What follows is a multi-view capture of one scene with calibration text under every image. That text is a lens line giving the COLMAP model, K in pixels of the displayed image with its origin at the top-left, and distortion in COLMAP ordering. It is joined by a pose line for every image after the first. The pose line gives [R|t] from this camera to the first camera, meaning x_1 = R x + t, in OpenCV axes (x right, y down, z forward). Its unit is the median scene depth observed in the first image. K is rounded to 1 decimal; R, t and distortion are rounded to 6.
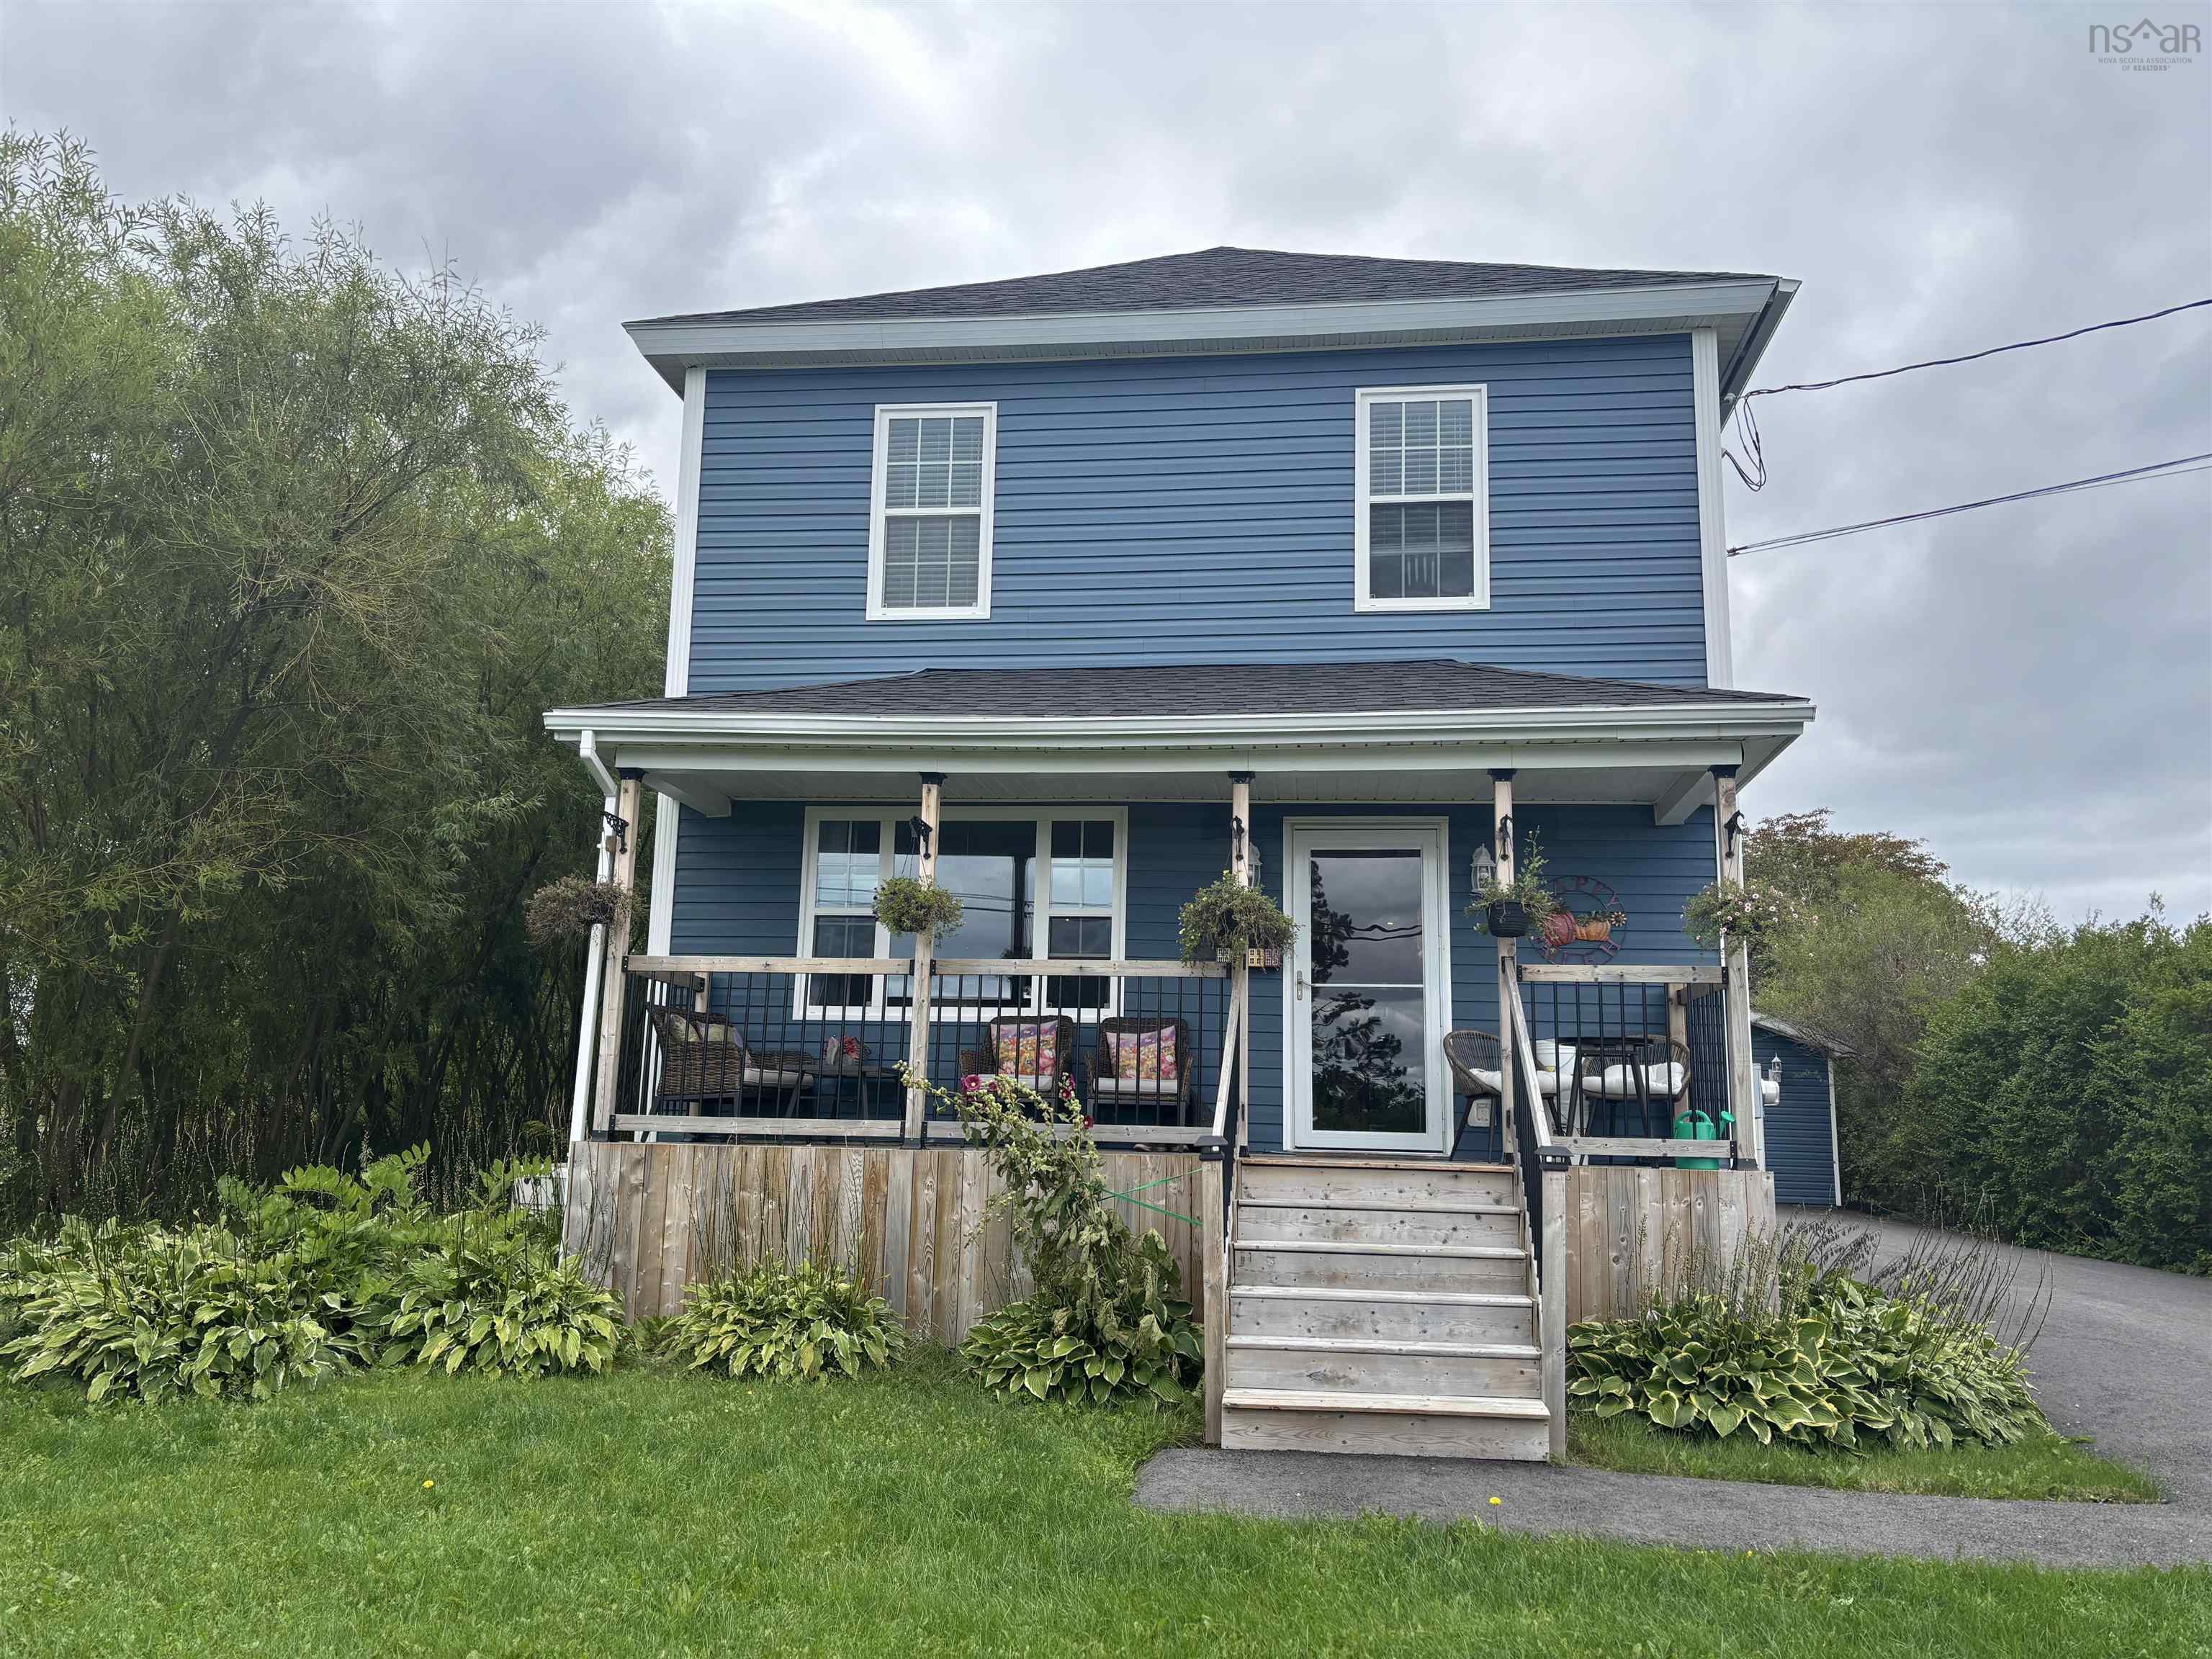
lens RADIAL K [[1673.6, 0, 1104.8], [0, 1673.6, 827.4], [0, 0, 1]] dist [0.045089, -0.054082]
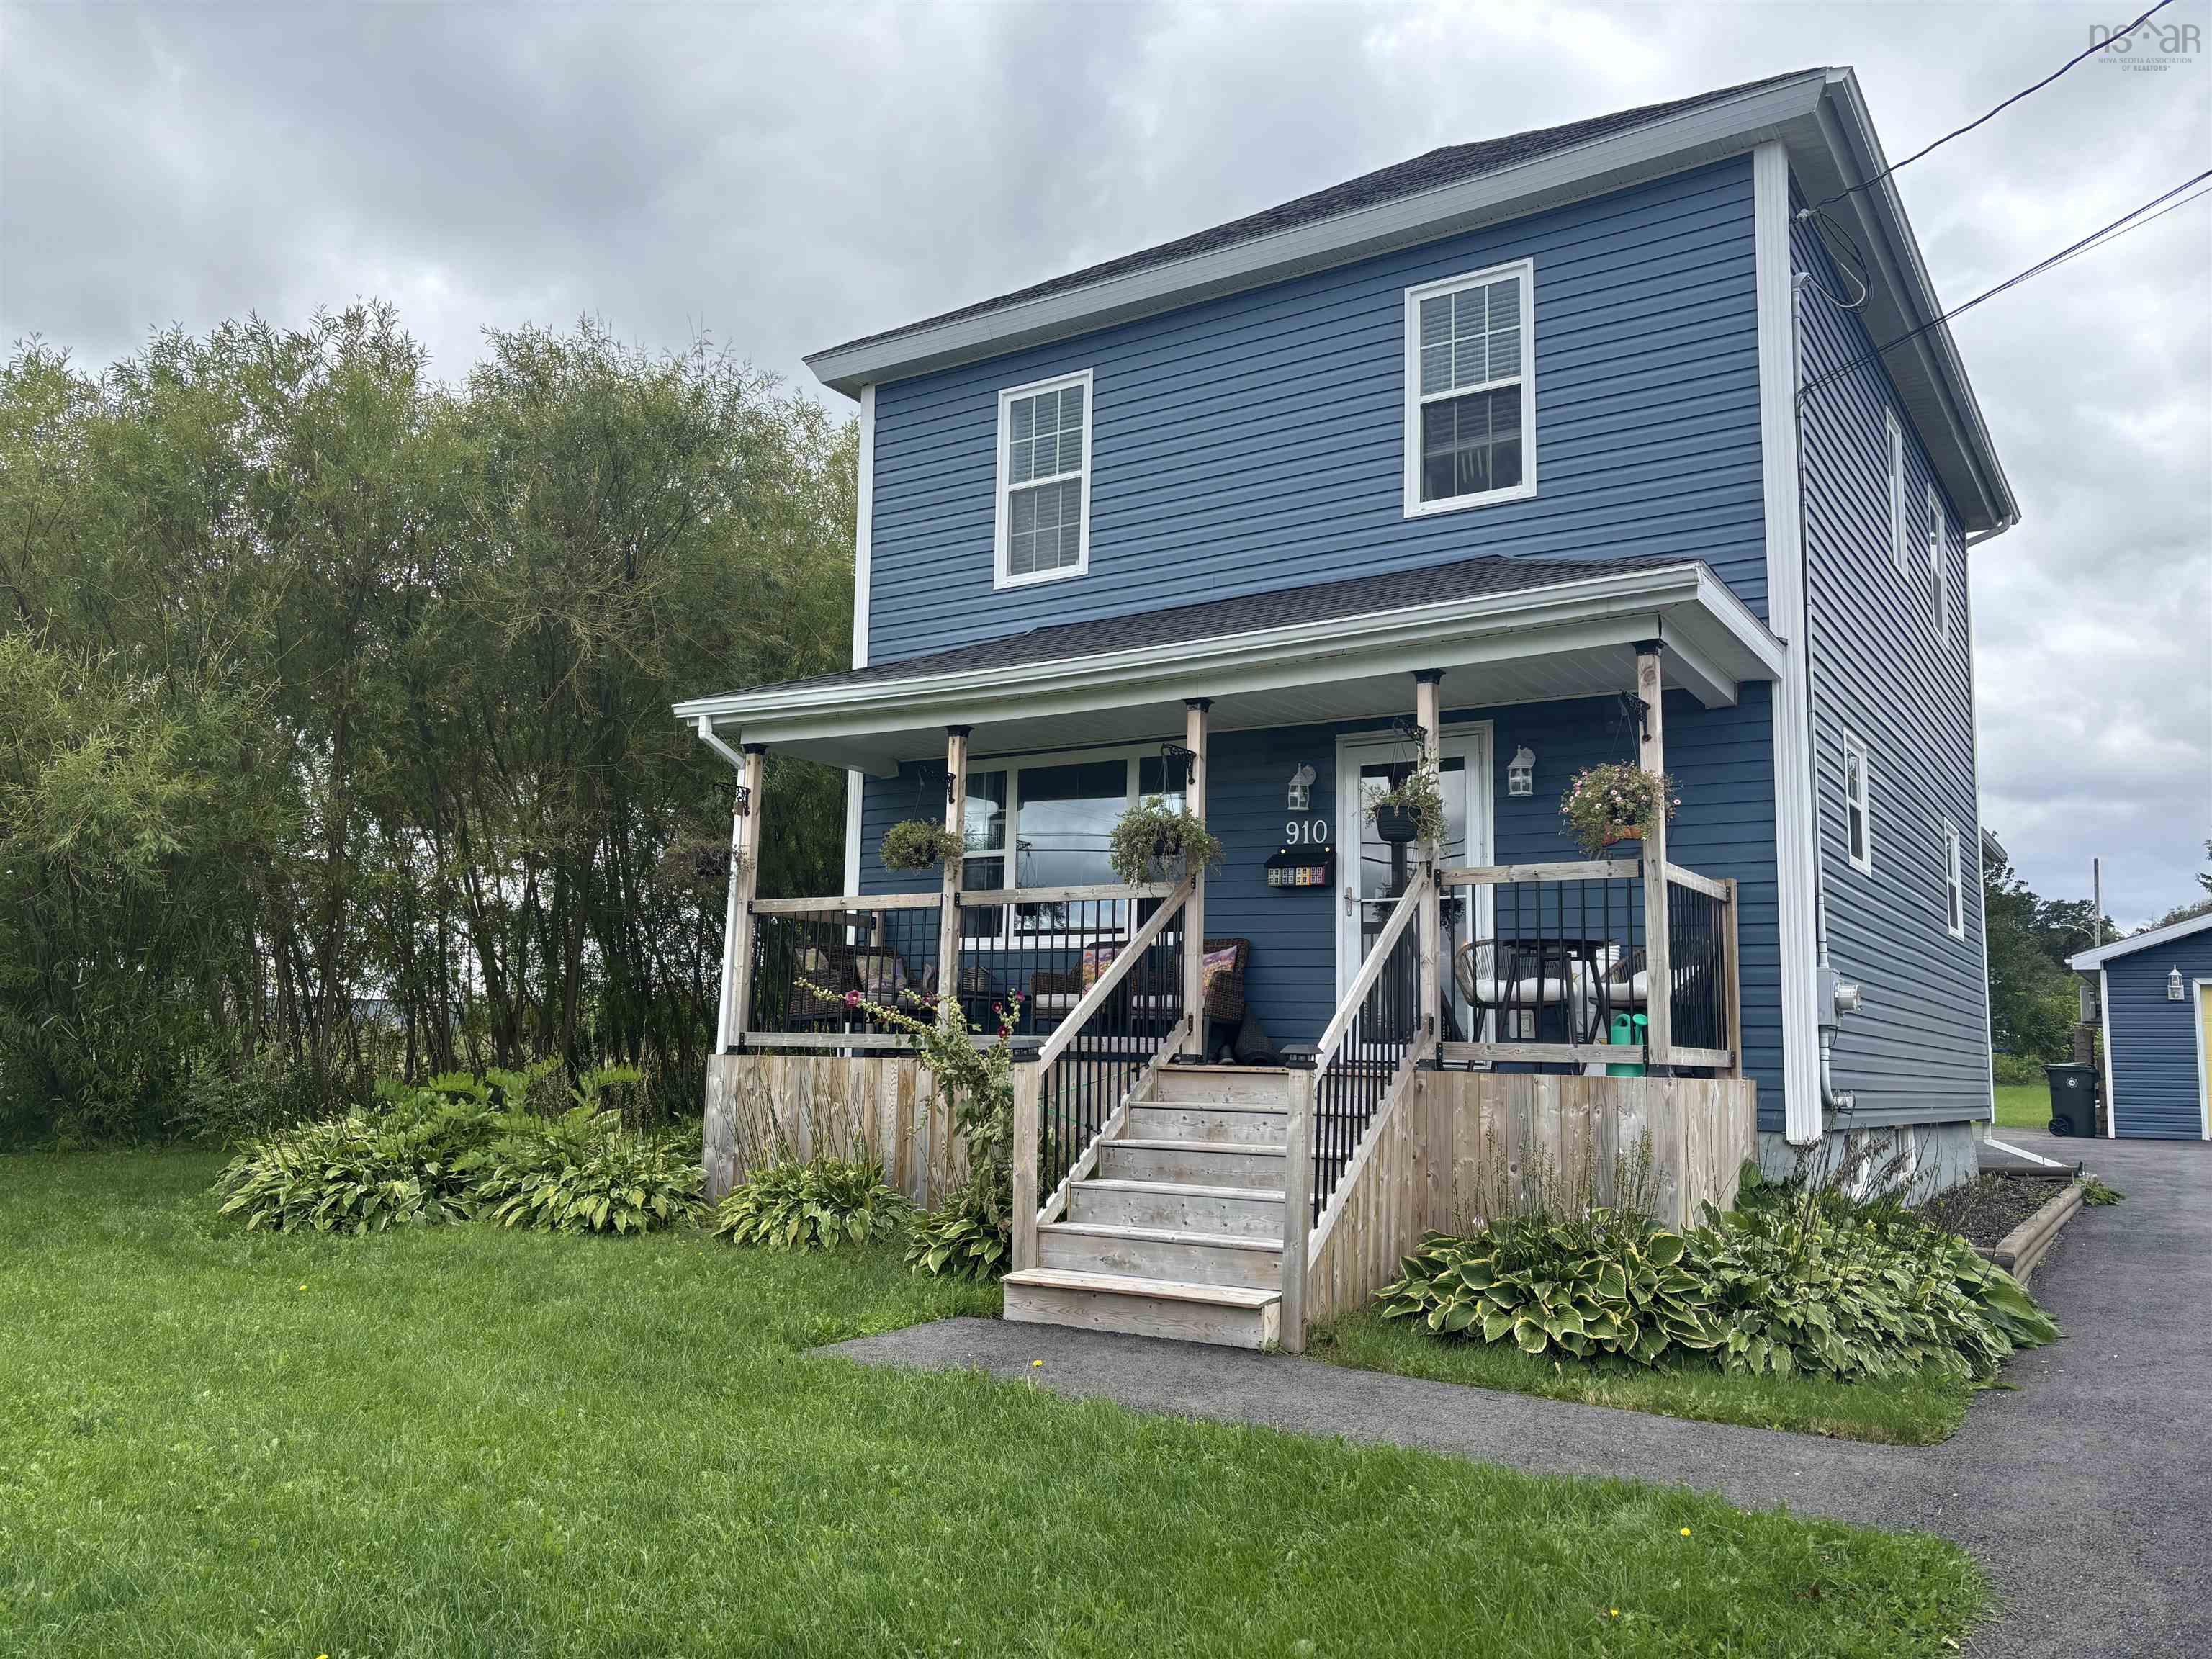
lens RADIAL K [[1673.6, 0, 1115.6], [0, 1673.6, 829.4], [0, 0, 1]] dist [0.045089, -0.054082]
pose [[0.898686, -0.063087, -0.434032, 0.472689], [0.077752, 0.996843, 0.016097, 0.026924], [0.431646, -0.048213, 0.900754, 0.038659]]
